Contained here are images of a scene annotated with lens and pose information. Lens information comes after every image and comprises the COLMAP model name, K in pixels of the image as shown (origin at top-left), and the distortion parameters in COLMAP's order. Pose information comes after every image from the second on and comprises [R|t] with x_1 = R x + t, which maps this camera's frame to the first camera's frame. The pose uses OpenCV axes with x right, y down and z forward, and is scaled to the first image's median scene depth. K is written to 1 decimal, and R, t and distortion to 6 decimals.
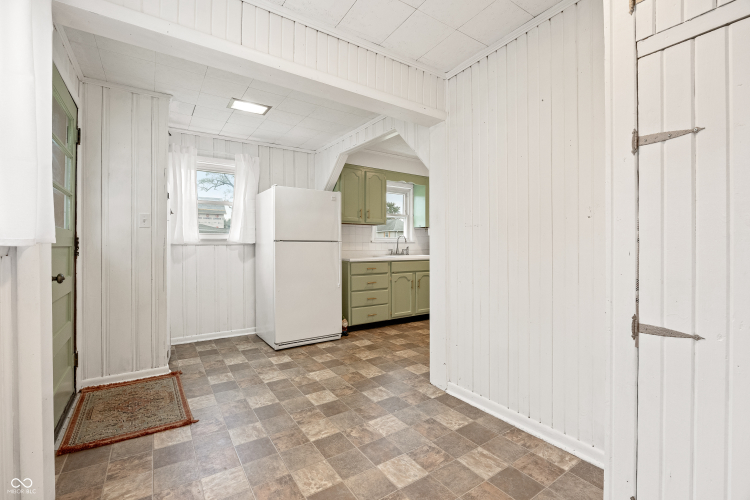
lens RADIAL K [[340.4, 0, 359.8], [0, 340.4, 246.4], [0, 0, 1]] dist [0.000590, 0.000155]
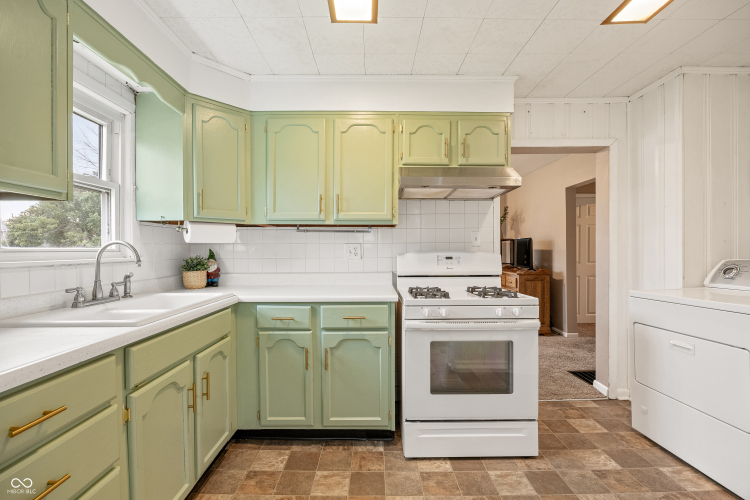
lens RADIAL K [[336.8, 0, 374.1], [0, 336.8, 255.9], [0, 0, 1]] dist [-0.011004, 0.000300]
pose [[0.533496, -0.017481, 0.845622, -0.018528], [0.006336, 0.999841, 0.016671, -0.026256], [-0.845779, -0.003536, 0.533522, 0.727956]]
